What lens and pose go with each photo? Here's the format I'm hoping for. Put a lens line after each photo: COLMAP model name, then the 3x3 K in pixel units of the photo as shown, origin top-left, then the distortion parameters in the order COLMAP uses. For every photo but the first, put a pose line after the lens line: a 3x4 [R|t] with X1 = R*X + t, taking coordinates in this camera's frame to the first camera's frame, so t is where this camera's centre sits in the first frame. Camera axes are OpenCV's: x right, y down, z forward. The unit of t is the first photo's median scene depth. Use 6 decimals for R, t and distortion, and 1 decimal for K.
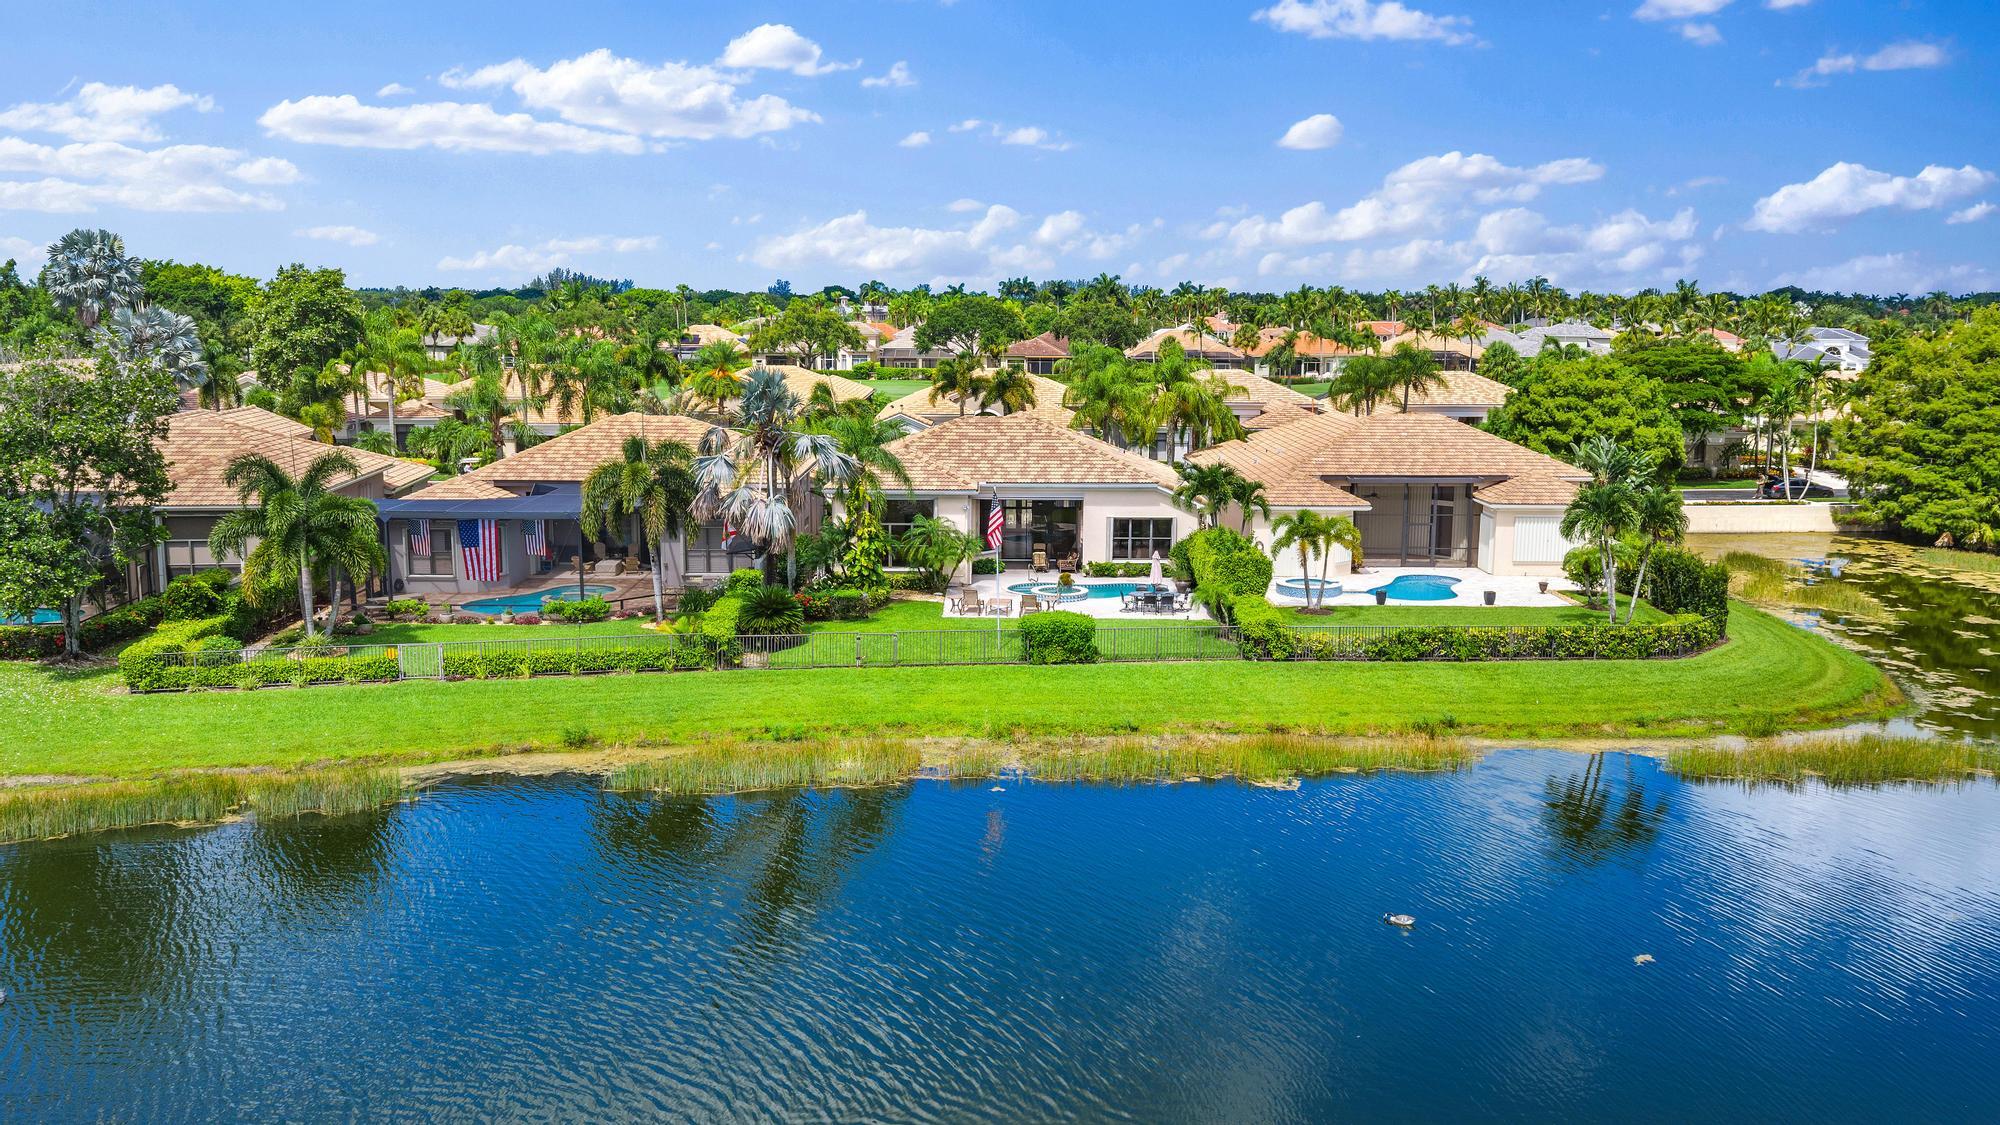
lens RADIAL K [[1642.9, 0, 1008.9], [0, 1642.9, 559.3], [0, 0, 1]] dist [0.024279, -0.047863]
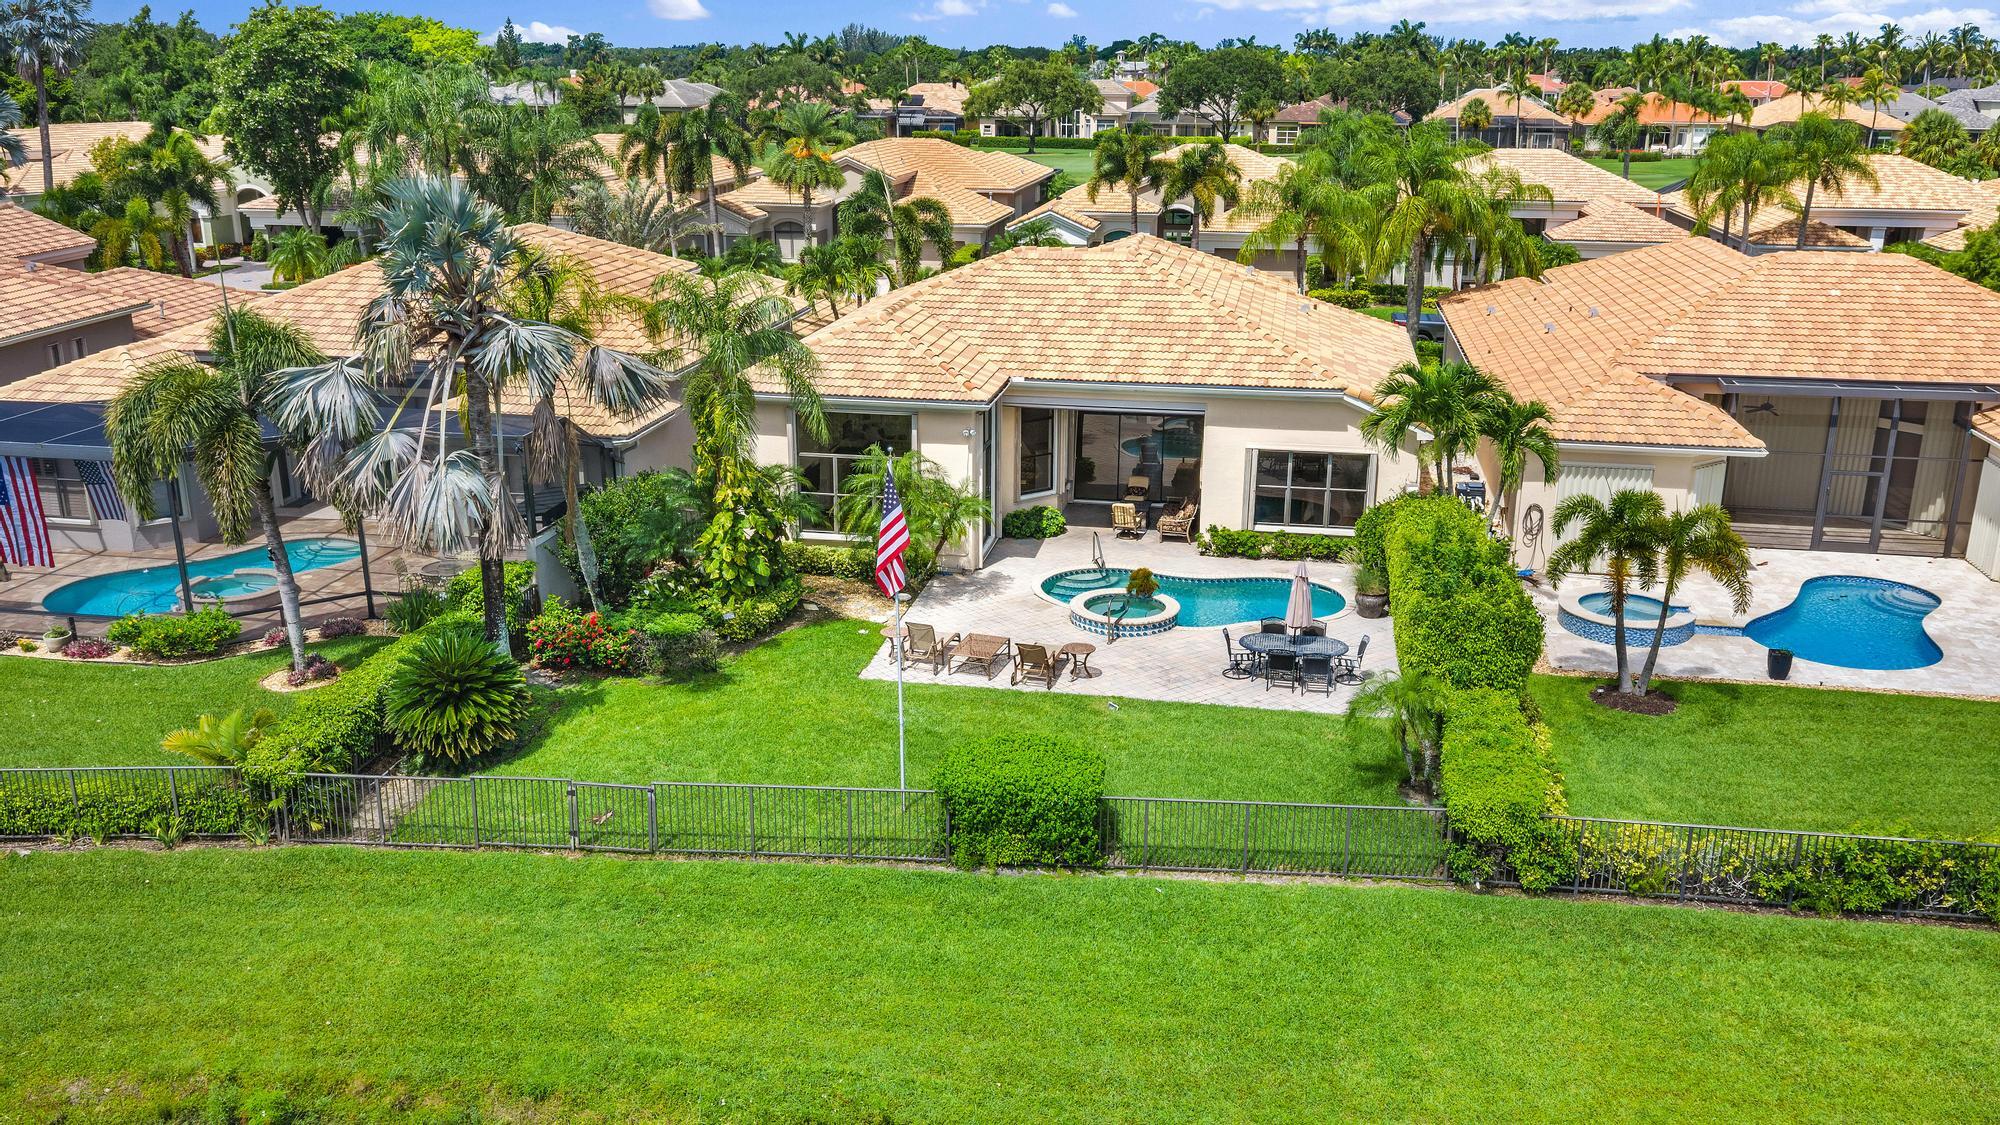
lens RADIAL K [[1642.9, 0, 1008.9], [0, 1642.9, 559.3], [0, 0, 1]] dist [0.024279, -0.047863]
pose [[0.983273, 0.053391, -0.174136, 0.059806], [-0.028651, 0.989508, 0.141609, -0.048380], [0.179869, -0.134251, 0.974486, 0.341288]]
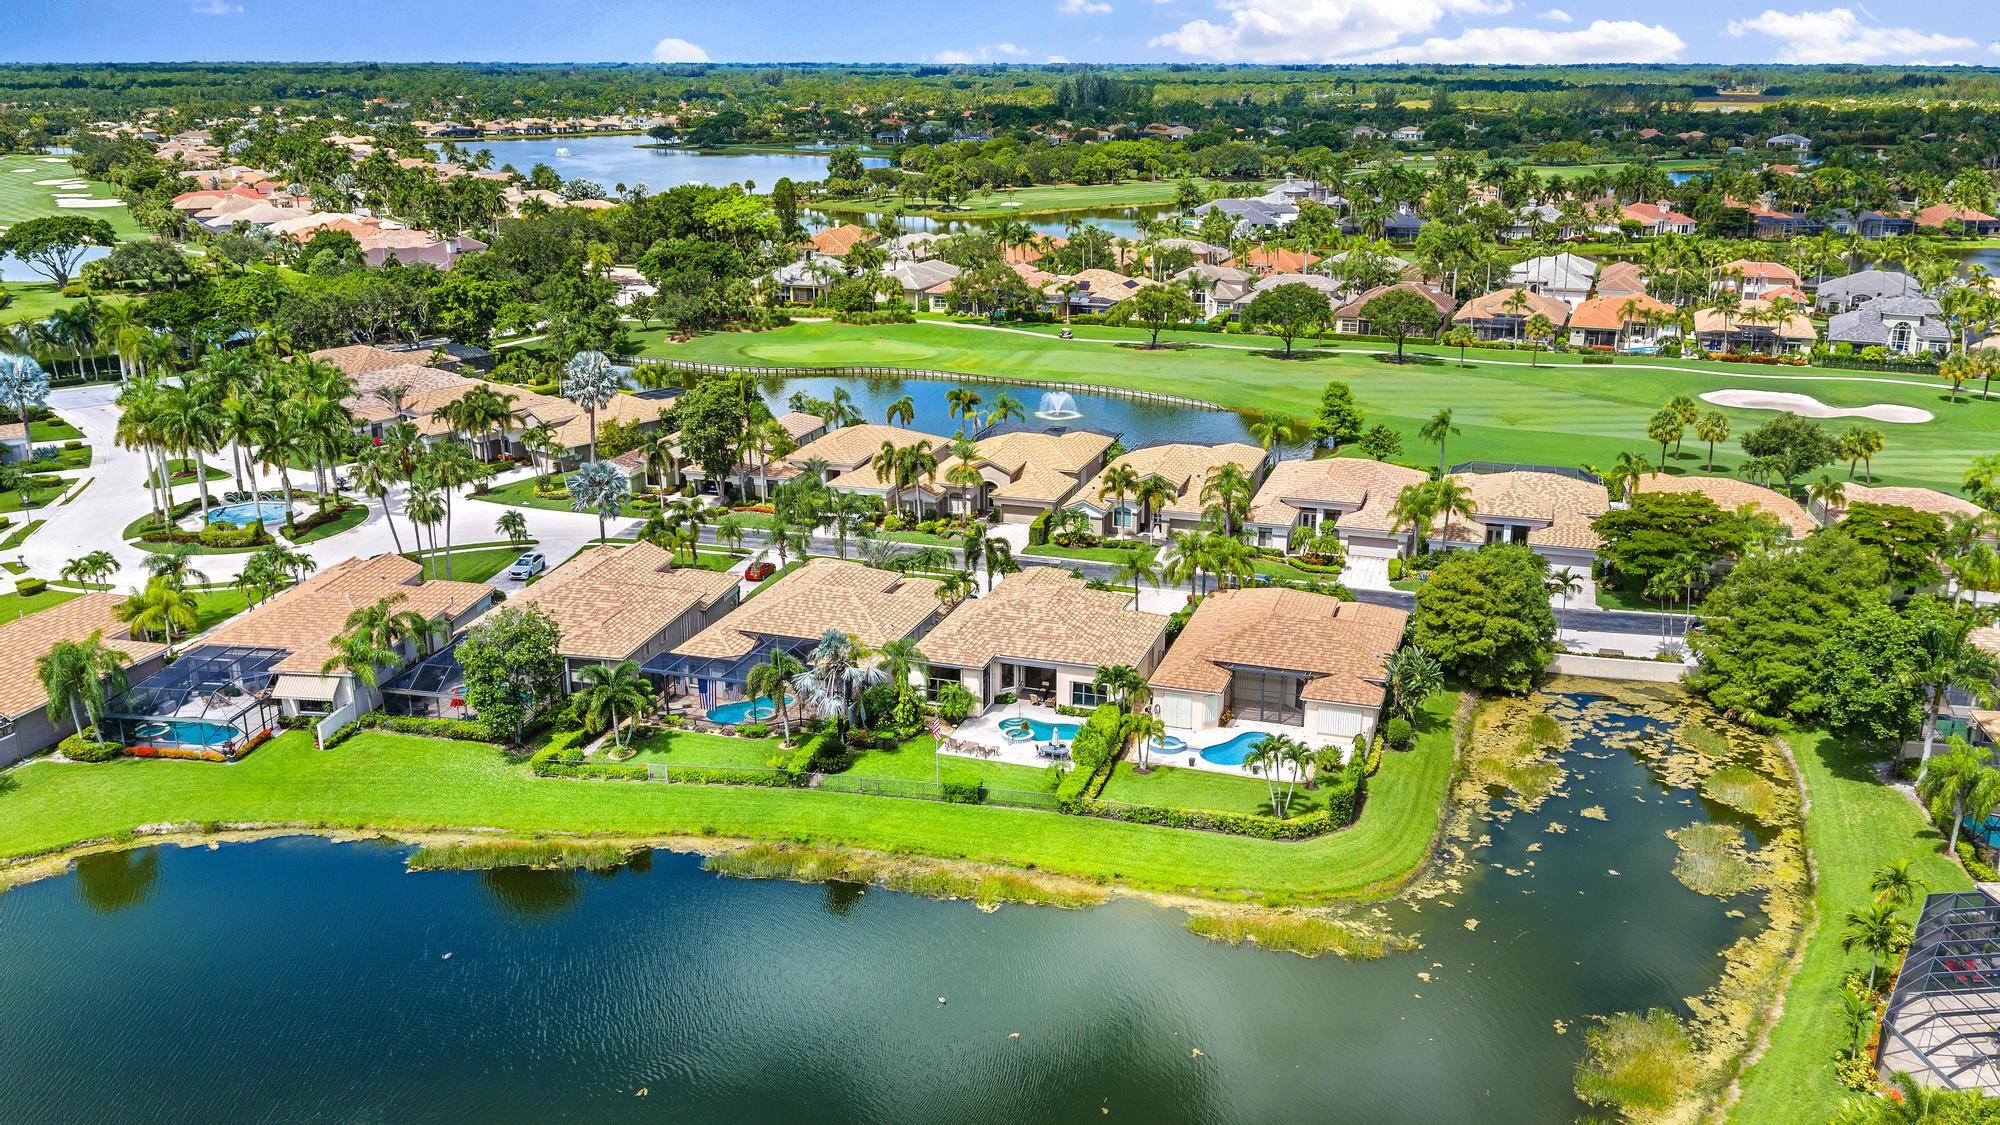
lens RADIAL K [[1642.9, 0, 1008.9], [0, 1642.9, 559.3], [0, 0, 1]] dist [0.024279, -0.047863]
pose [[0.947571, 0.087098, -0.307447, 0.384362], [-0.044087, 0.988569, 0.144177, -0.294337], [0.316490, -0.123064, 0.940579, -0.446691]]
